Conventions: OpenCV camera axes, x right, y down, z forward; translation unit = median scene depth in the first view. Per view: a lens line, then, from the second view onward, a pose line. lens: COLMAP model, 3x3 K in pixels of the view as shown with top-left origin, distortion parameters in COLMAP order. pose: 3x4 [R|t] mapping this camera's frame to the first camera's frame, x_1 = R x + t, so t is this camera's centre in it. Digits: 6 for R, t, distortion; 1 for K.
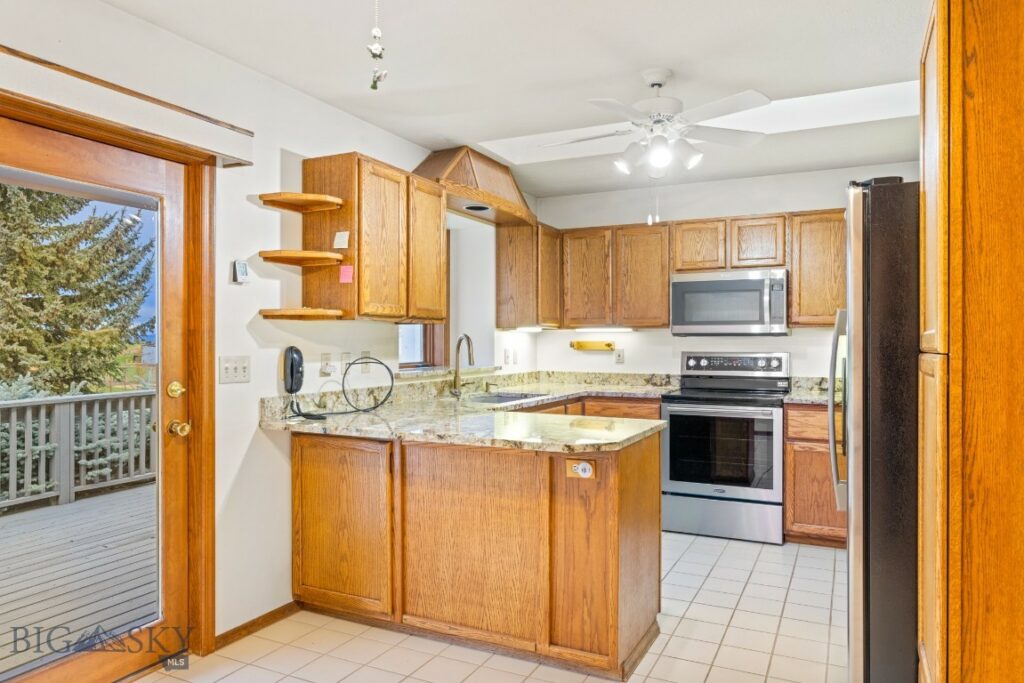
lens RADIAL K [[680.7, 0, 513.0], [0, 680.7, 348.0], [0, 0, 1]] dist [-0.005022, -0.001345]
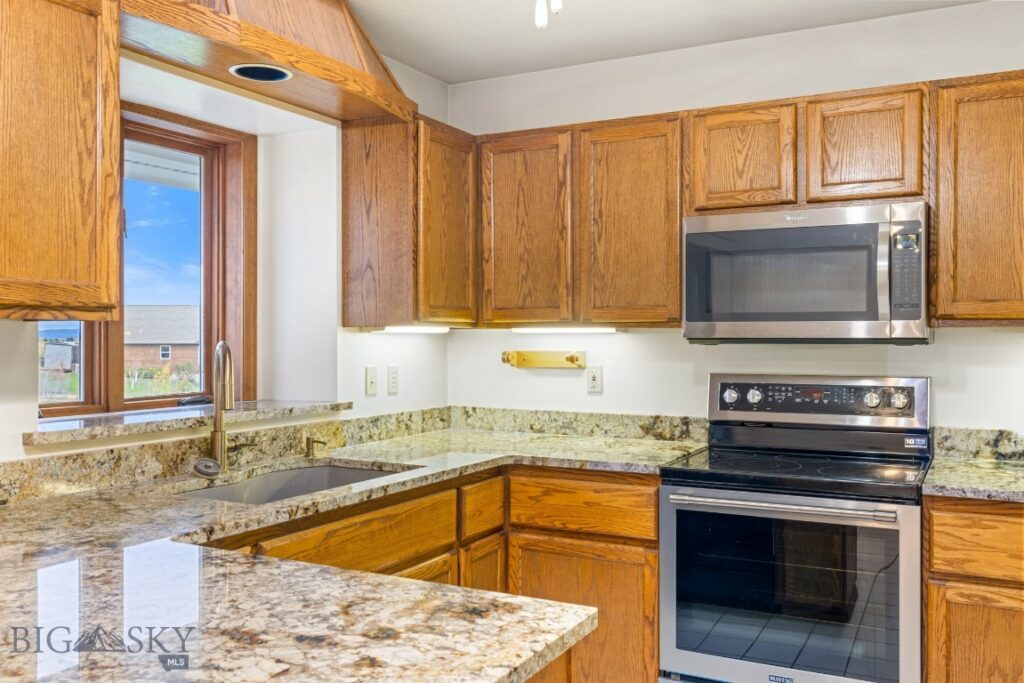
lens RADIAL K [[899.9, 0, 512.0], [0, 899.9, 341.5], [0, 0, 1]] dist [0.007220, 0.000312]
pose [[0.999699, 0.000641, -0.024529, 0.122212], [-0.000809, 0.999976, -0.006824, -0.014273], [0.024524, 0.006842, 0.999676, 0.343891]]
